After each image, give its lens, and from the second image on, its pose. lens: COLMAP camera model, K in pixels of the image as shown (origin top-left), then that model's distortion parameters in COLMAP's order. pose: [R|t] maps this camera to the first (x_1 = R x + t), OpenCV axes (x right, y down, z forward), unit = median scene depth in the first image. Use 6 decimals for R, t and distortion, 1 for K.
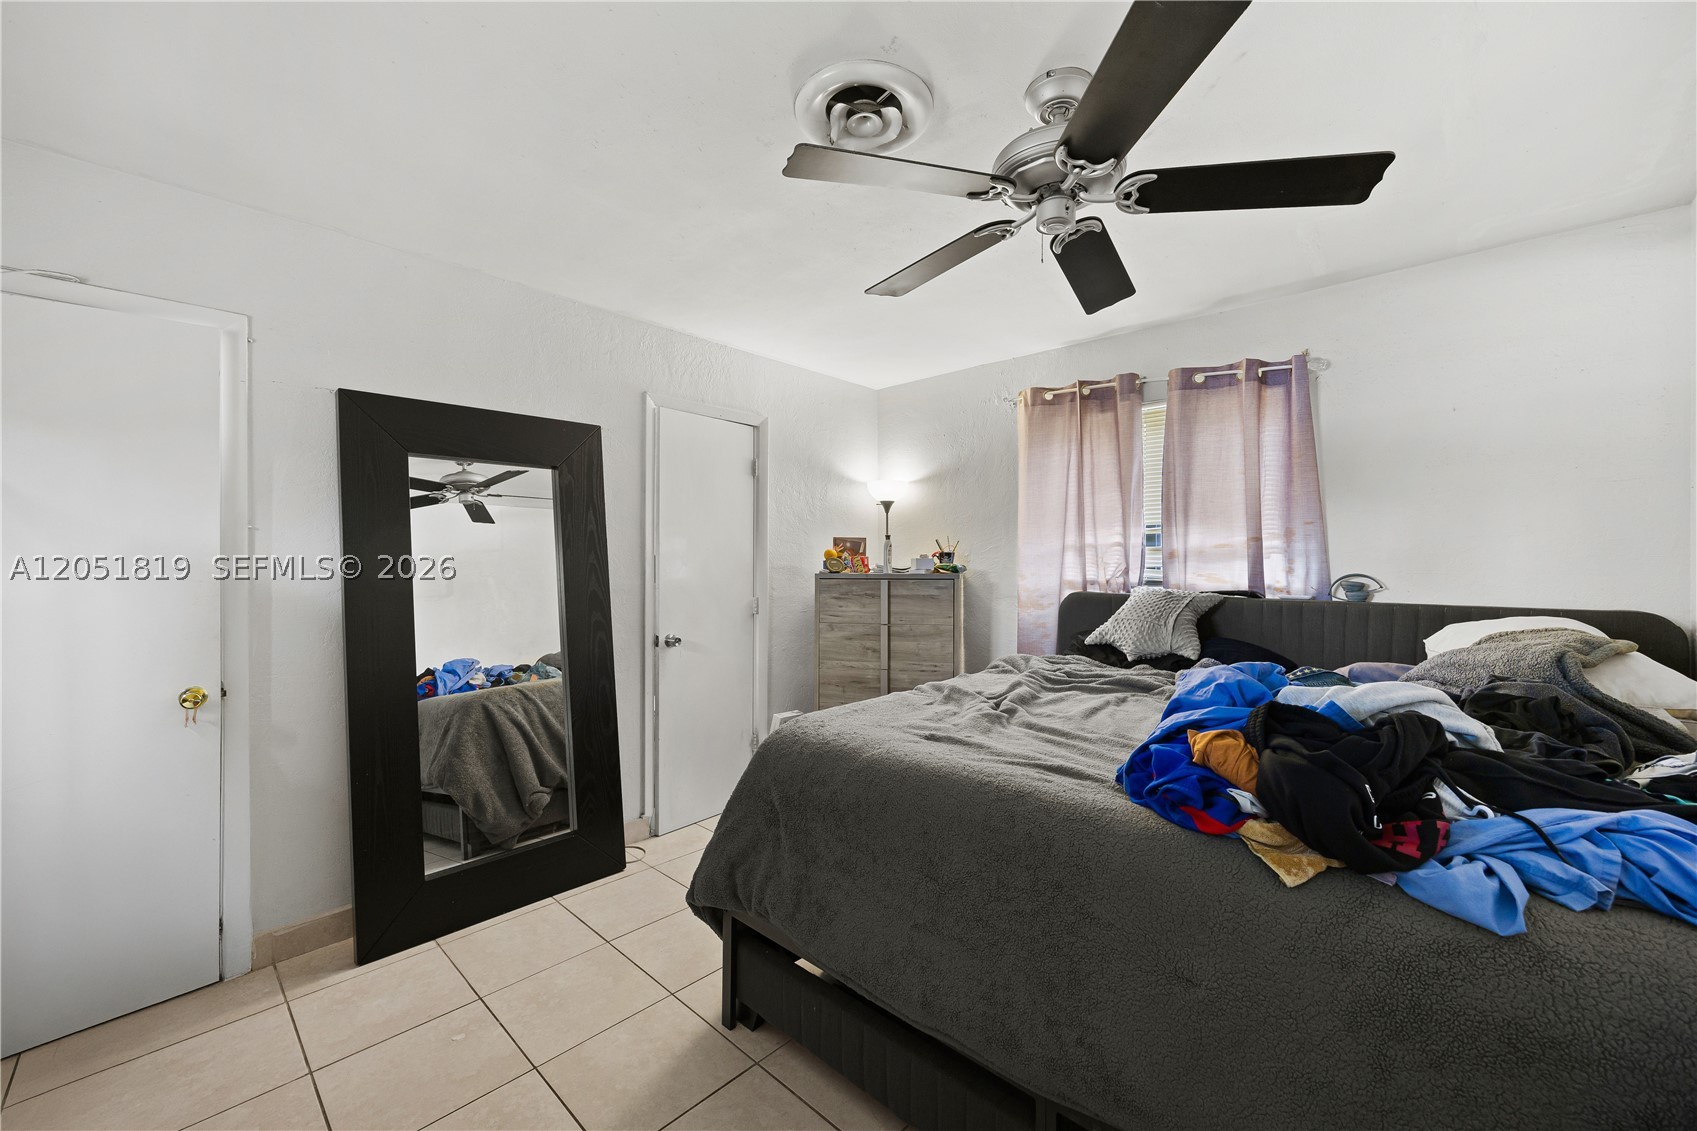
lens RADIAL K [[683.2, 0, 842.7], [0, 683.2, 565.9], [0, 0, 1]] dist [-0.003571, 0.001089]
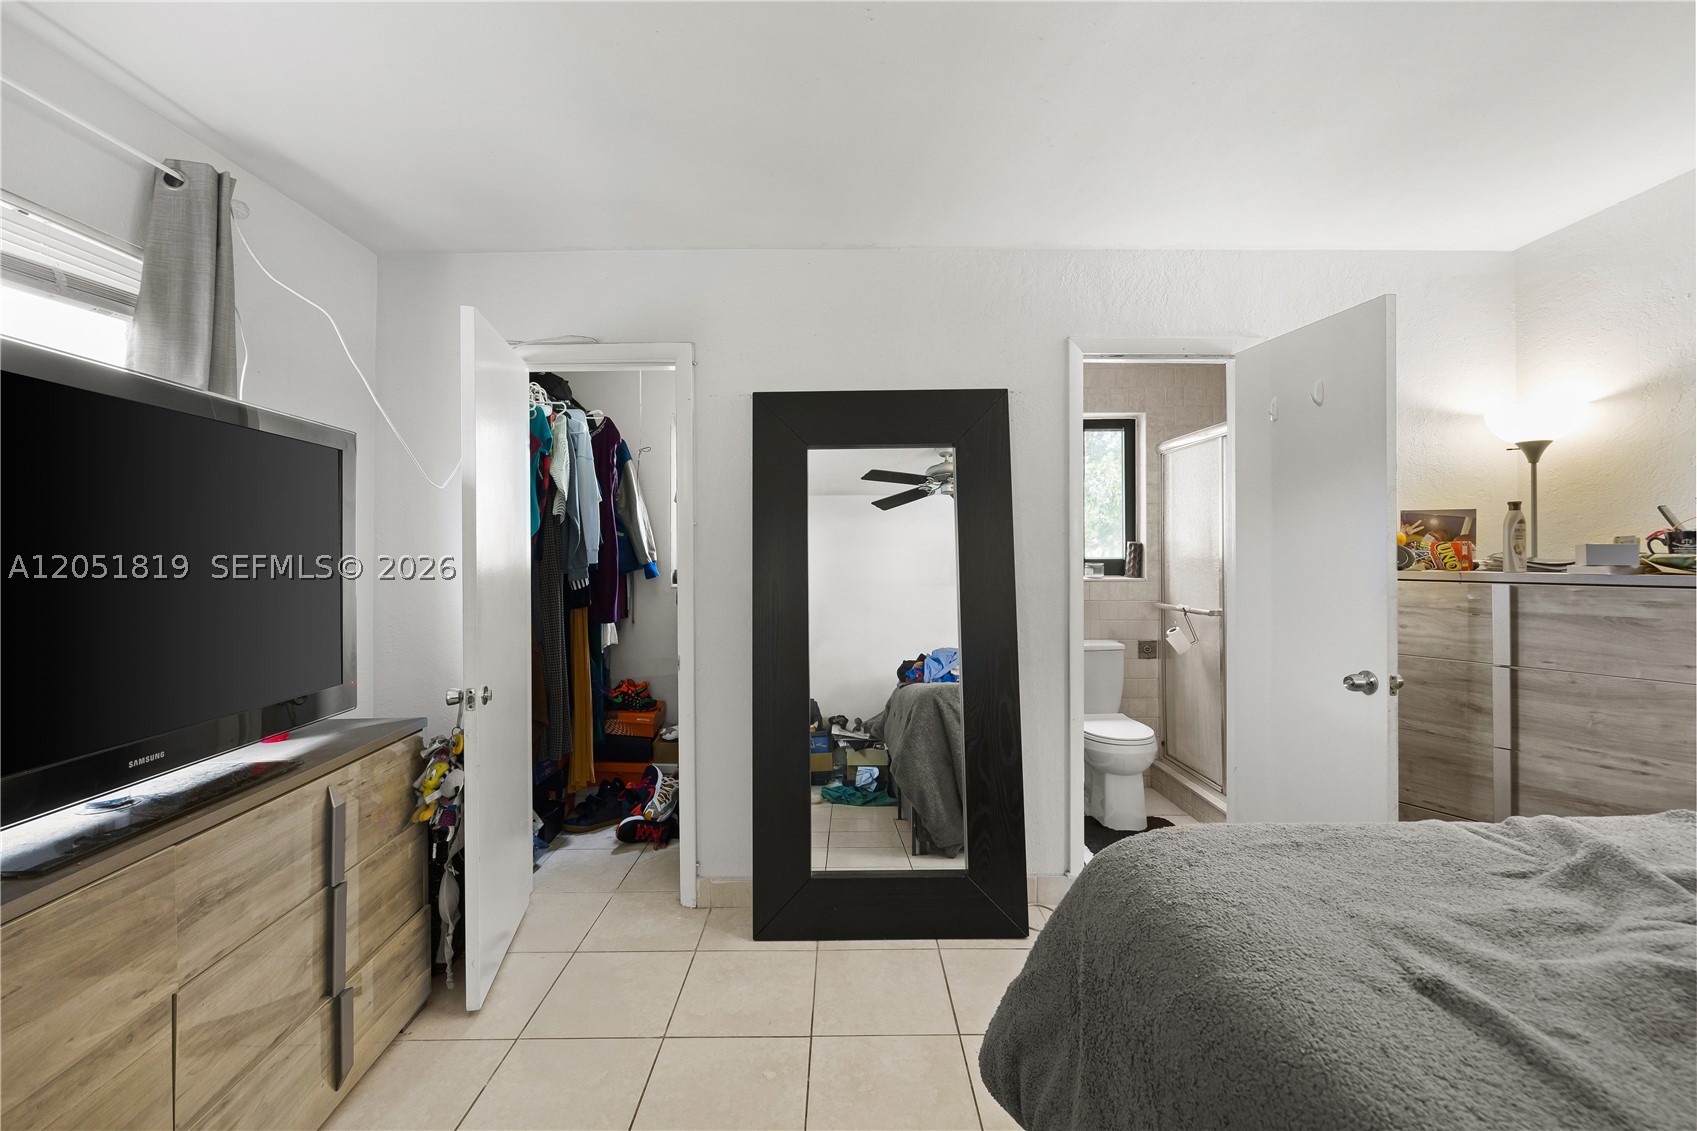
lens RADIAL K [[683.2, 0, 848.2], [0, 683.2, 553.3], [0, 0, 1]] dist [-0.003571, 0.001089]
pose [[0.689724, -0.001491, -0.724071, 0.094860], [0.000221, 0.999998, -0.001849, -0.003629], [0.724072, 0.001115, 0.689723, 0.243475]]
